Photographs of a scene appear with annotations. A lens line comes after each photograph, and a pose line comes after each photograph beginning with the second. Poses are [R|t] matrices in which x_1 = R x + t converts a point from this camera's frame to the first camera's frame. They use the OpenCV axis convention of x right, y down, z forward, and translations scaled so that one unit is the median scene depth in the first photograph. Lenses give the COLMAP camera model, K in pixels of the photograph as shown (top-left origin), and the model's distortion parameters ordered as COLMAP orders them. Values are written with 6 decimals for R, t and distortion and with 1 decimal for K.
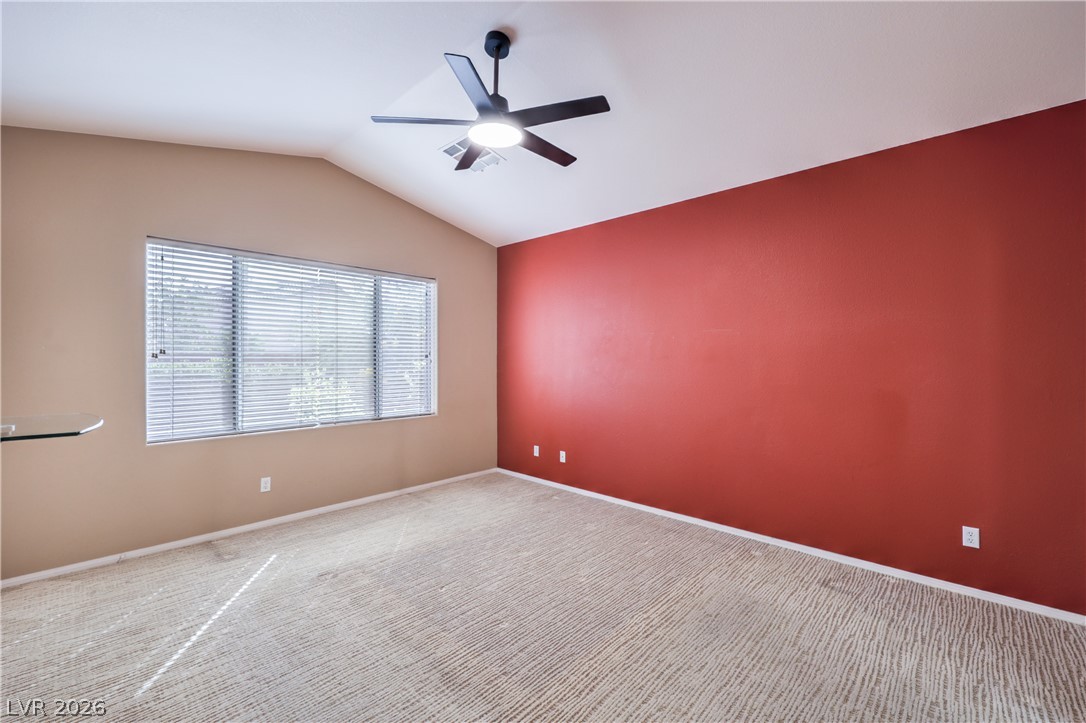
lens RADIAL K [[441.4, 0, 542.5], [0, 441.4, 360.5], [0, 0, 1]] dist [0.000128, 0.000029]
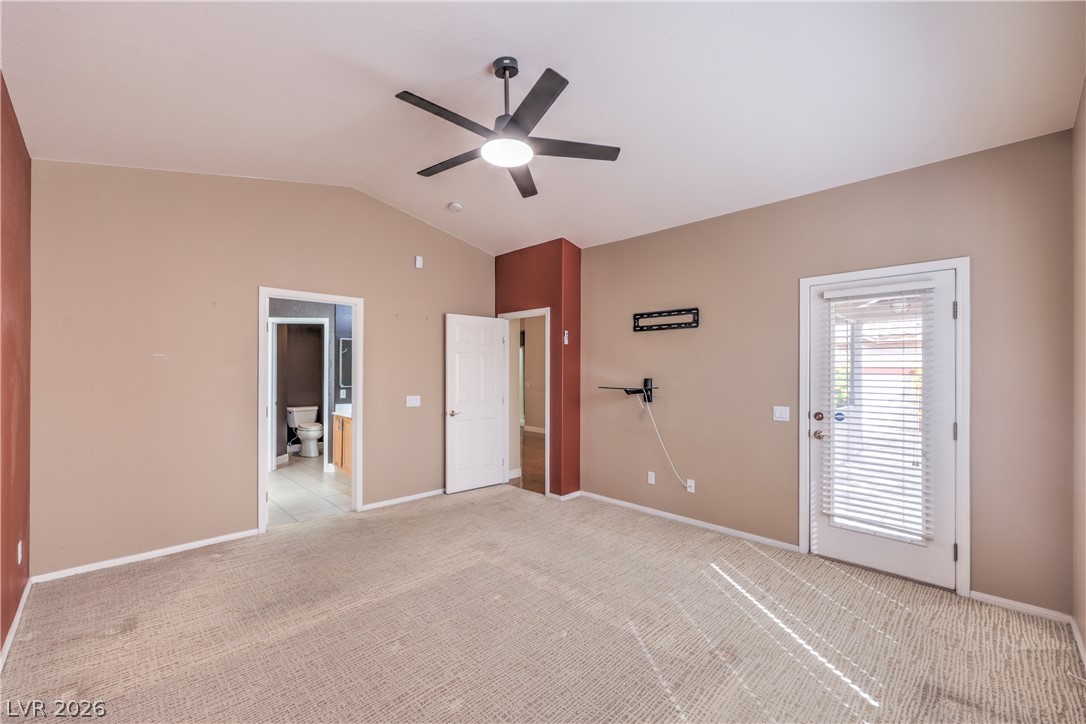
lens RADIAL K [[441.4, 0, 543.6], [0, 441.4, 362.5], [0, 0, 1]] dist [0.000128, 0.000029]
pose [[-0.999765, -0.004374, 0.021244, -0.196496], [-0.004375, 0.999990, -0.000034, -0.017959], [-0.021244, -0.000127, -0.999774, 1.841821]]
